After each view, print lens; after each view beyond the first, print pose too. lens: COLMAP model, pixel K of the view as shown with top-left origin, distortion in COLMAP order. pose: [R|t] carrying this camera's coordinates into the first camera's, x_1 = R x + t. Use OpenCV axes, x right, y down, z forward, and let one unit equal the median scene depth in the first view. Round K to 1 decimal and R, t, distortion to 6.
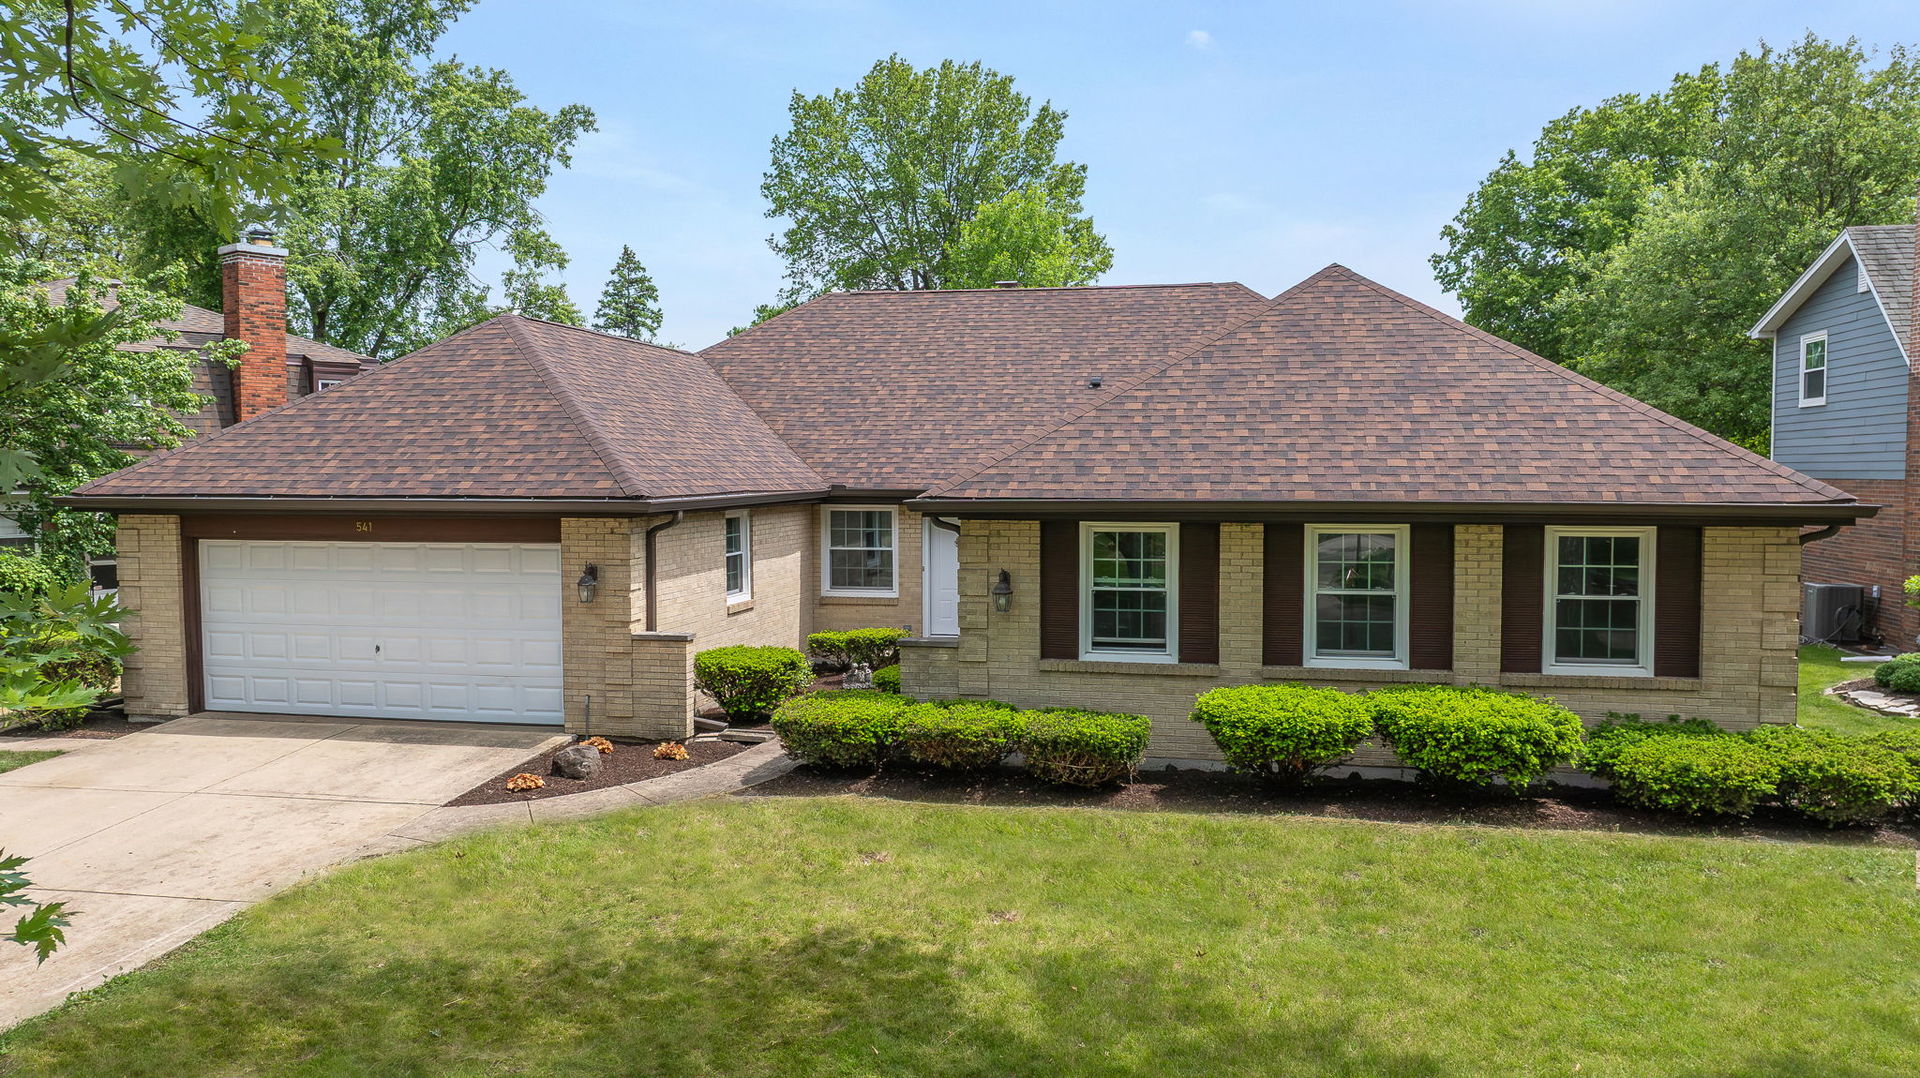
lens RADIAL K [[1381.5, 0, 958.3], [0, 1381.5, 530.7], [0, 0, 1]] dist [-0.005605, -0.002543]
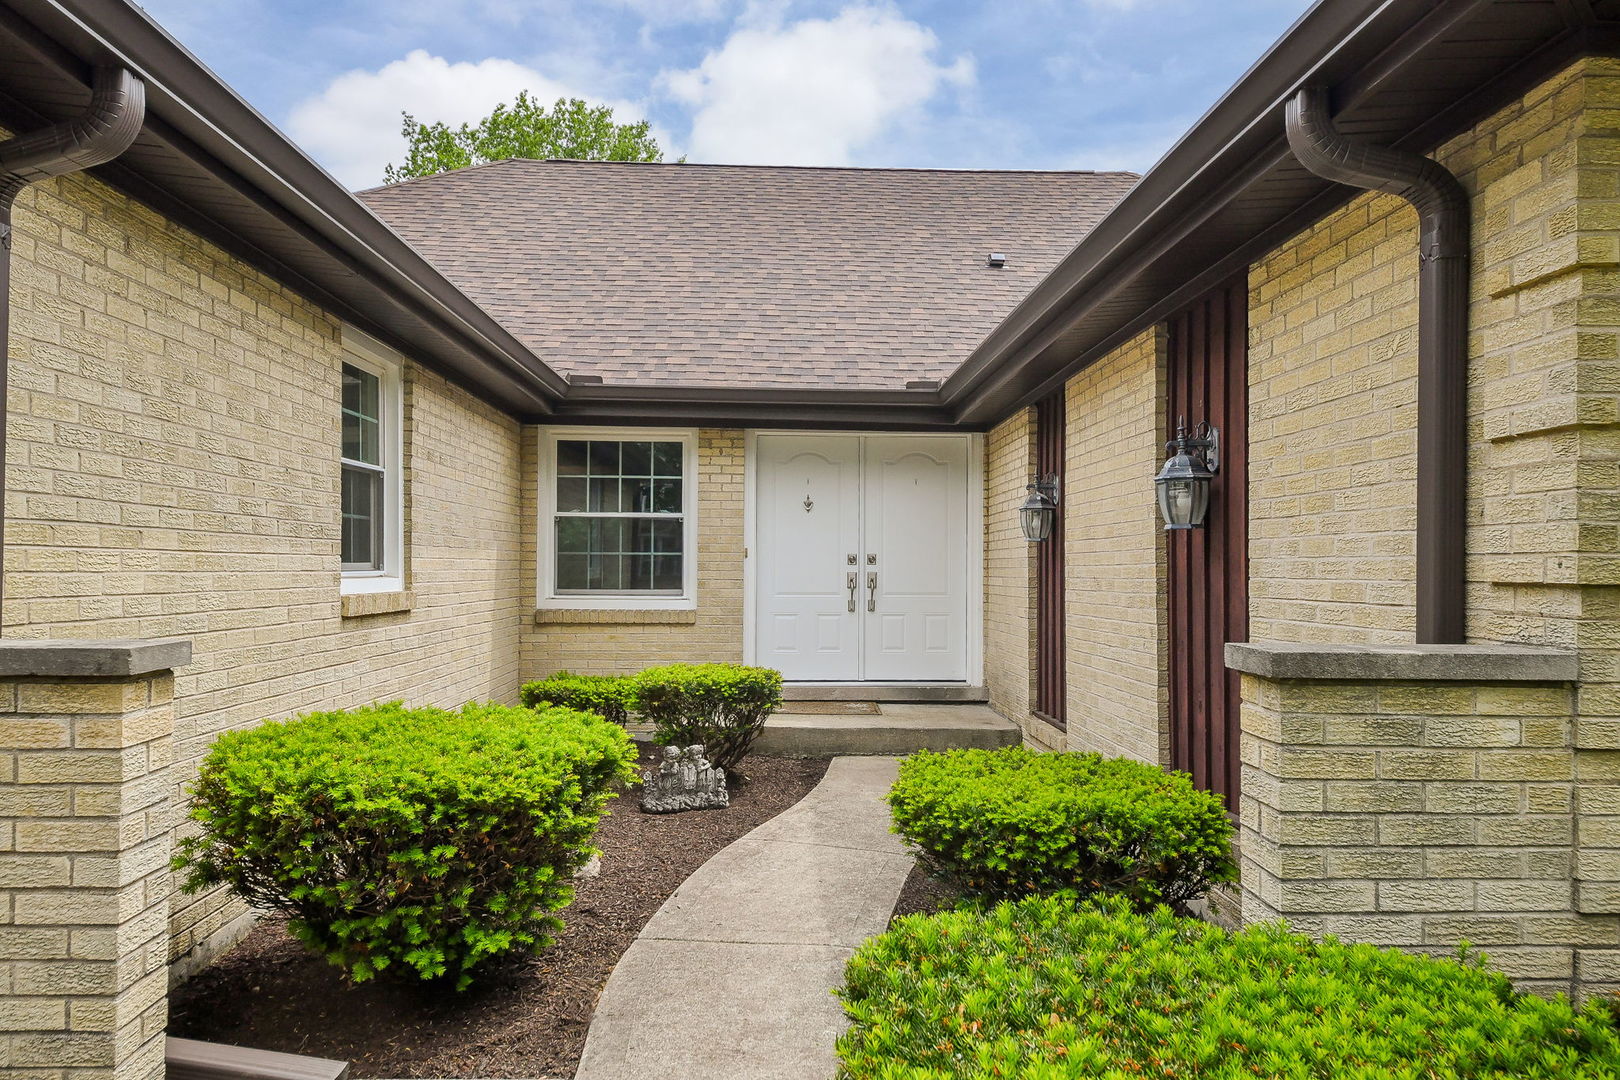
lens RADIAL K [[1134.0, 0, 810.3], [0, 1134.0, 554.3], [0, 0, 1]] dist [-0.001691, 0.000341]
pose [[0.972132, 0.011343, 0.234161, -0.150221], [0.001230, 0.998568, -0.053479, 0.075159], [-0.234432, 0.052277, 0.970726, 0.871413]]
